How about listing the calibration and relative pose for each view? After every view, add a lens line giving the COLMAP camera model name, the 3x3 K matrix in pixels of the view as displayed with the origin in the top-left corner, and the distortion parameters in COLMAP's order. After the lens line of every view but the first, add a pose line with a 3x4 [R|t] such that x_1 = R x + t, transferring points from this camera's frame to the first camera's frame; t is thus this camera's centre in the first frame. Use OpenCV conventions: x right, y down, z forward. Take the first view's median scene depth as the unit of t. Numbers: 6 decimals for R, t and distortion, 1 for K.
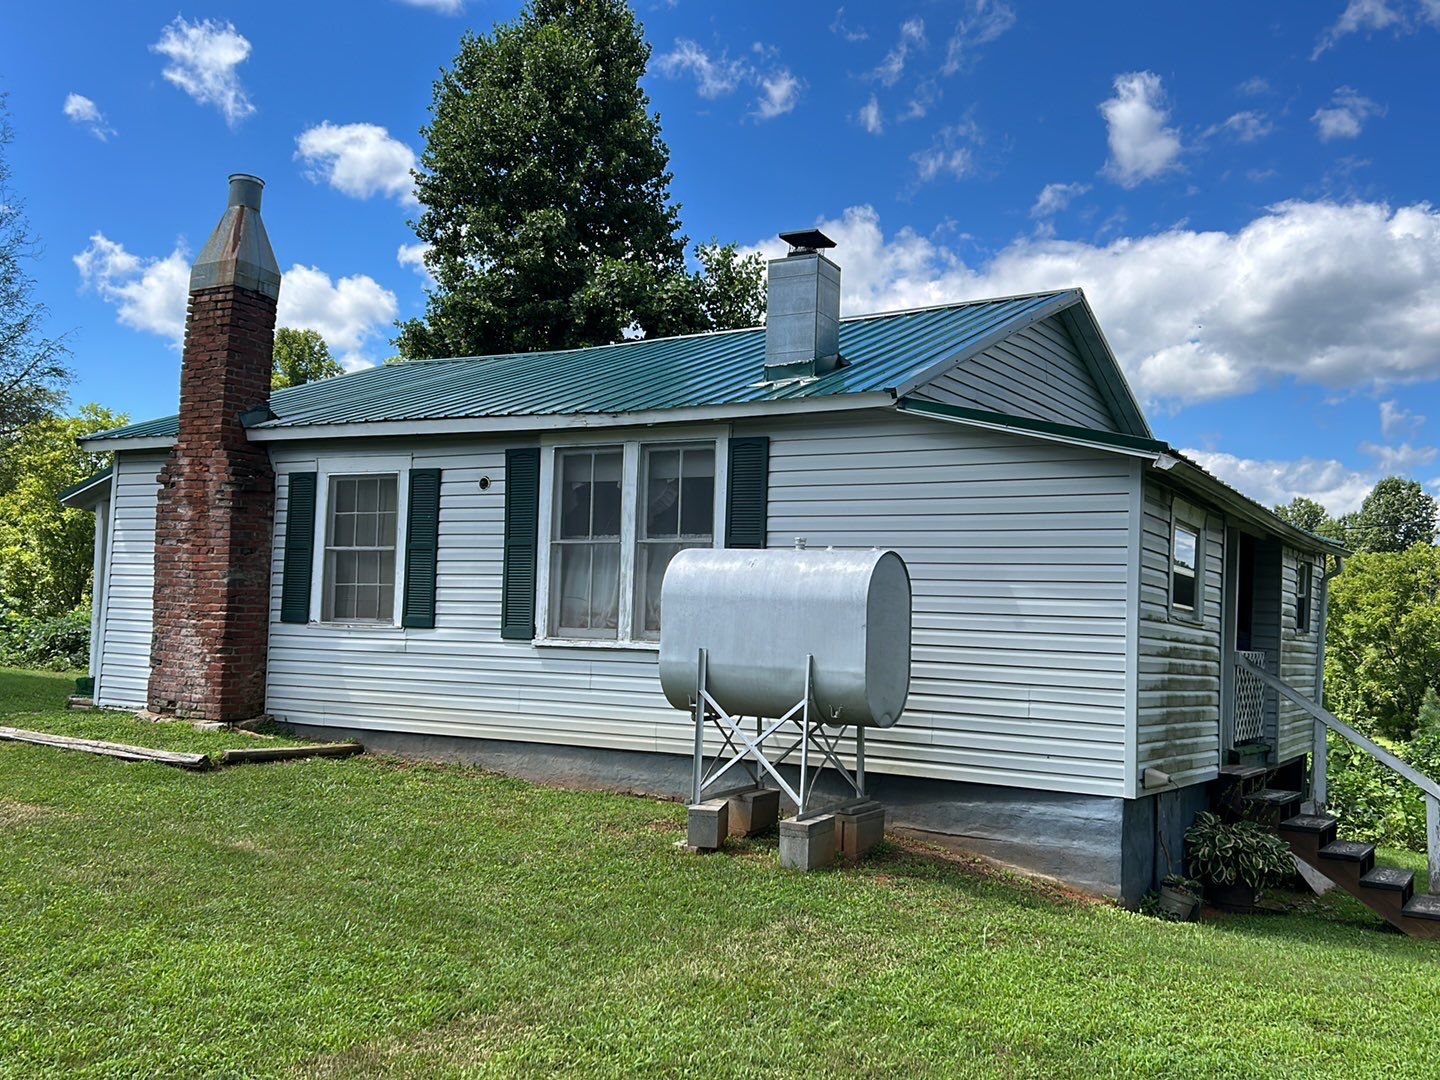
lens RADIAL K [[1370.6, 0, 717.3], [0, 1370.6, 535.0], [0, 0, 1]] dist [0.043784, 0.000000]
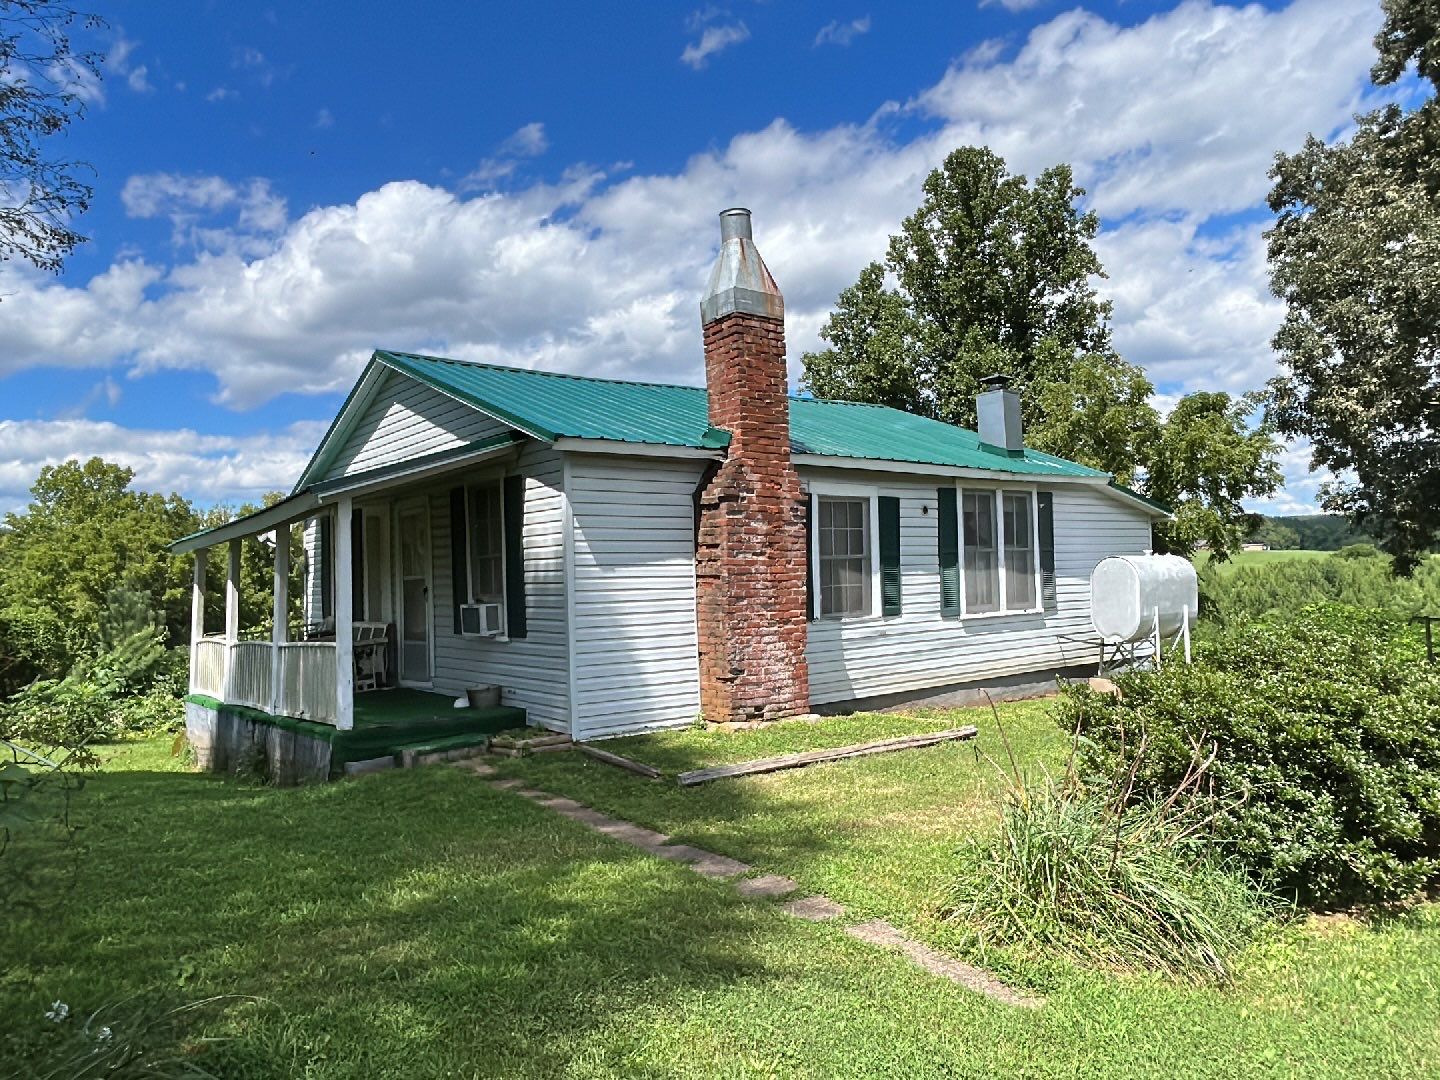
lens RADIAL K [[999.0, 0, 724.8], [0, 999.0, 534.4], [0, 0, 1]] dist [-0.002294, -0.019210]
pose [[0.348592, -0.006319, 0.937253, -1.162481], [-0.022262, 0.999639, 0.015020, -0.022387], [-0.937010, -0.026101, 0.348326, 0.795754]]
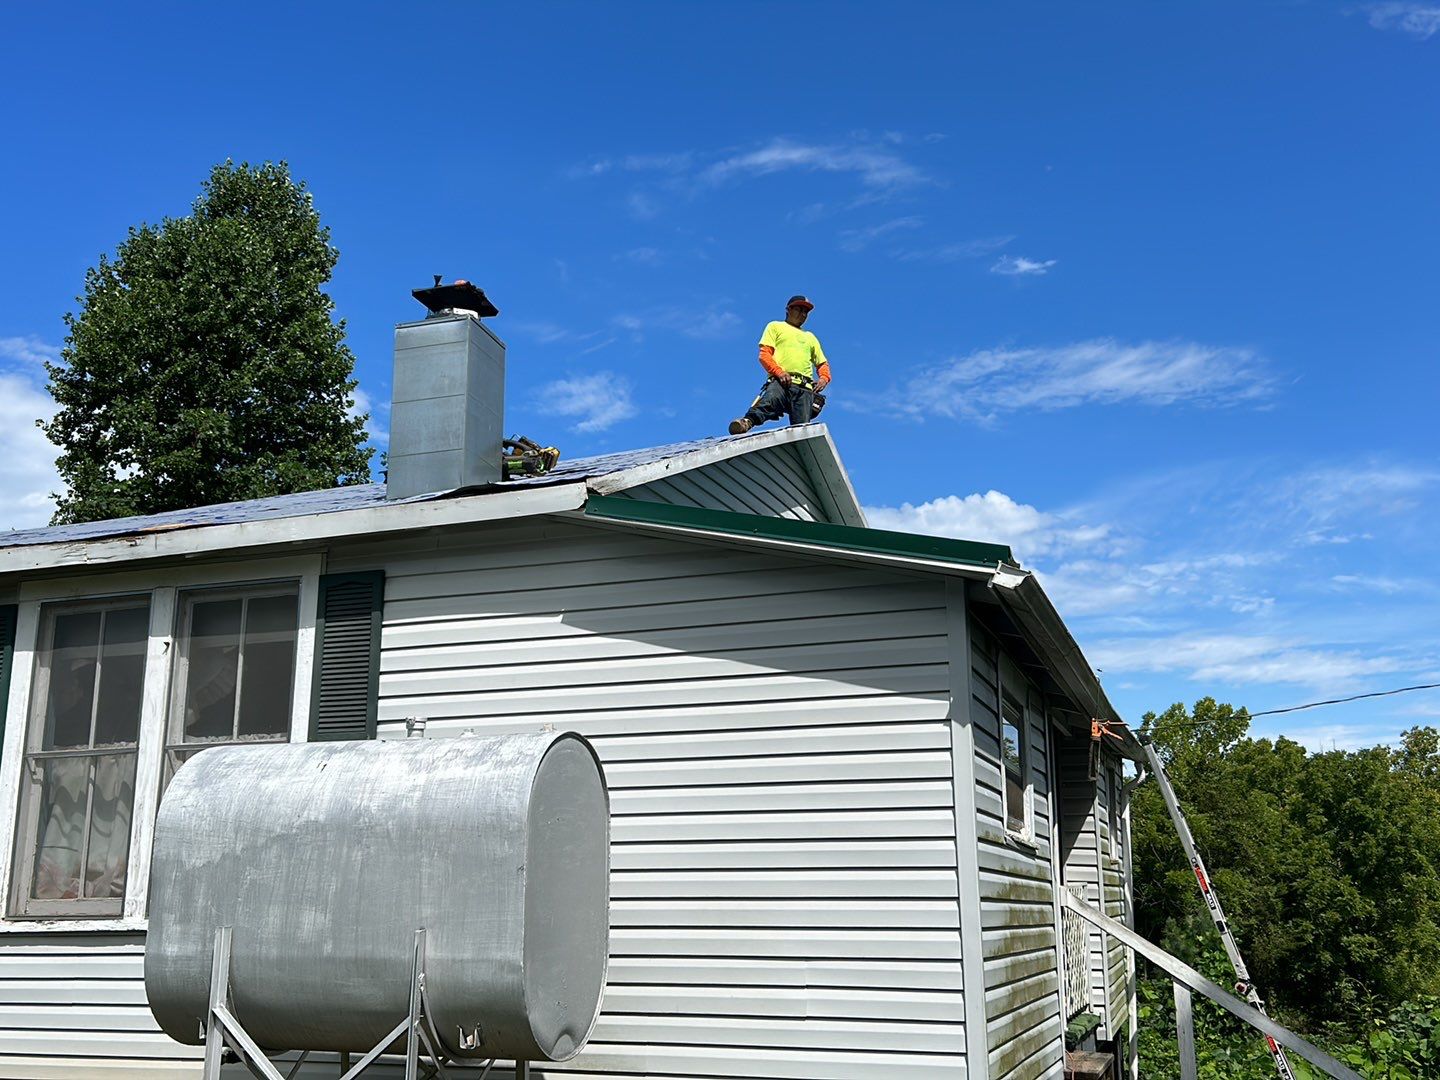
lens RADIAL K [[1370.6, 0, 723.9], [0, 1370.6, 543.2], [0, 0, 1]] dist [0.043784, 0.000000]
pose [[0.977270, 0.008008, 0.211846, 0.047659], [0.028451, 0.985292, -0.168497, 0.022735], [-0.210079, 0.170694, 0.962668, 0.301263]]
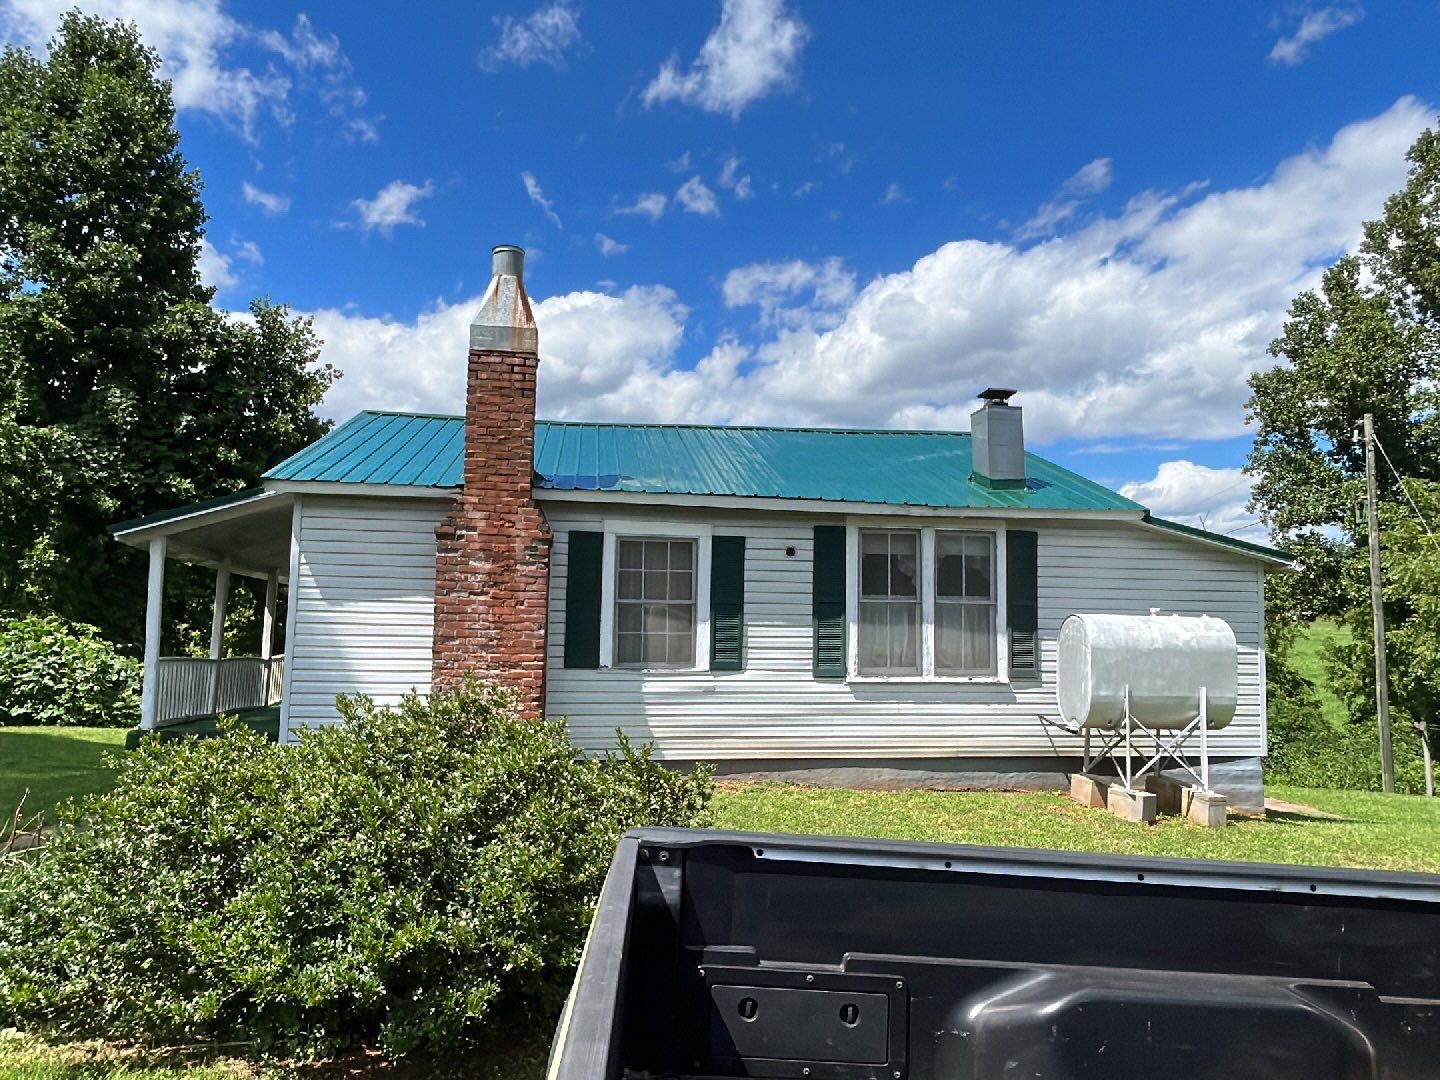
lens RADIAL K [[999.0, 0, 721.2], [0, 999.0, 542.5], [0, 0, 1]] dist [-0.002294, -0.019210]
pose [[0.782022, 0.031160, 0.622471, -0.743560], [-0.031085, 0.999456, -0.010978, -0.032517], [-0.622475, -0.010765, 0.782566, 0.321157]]
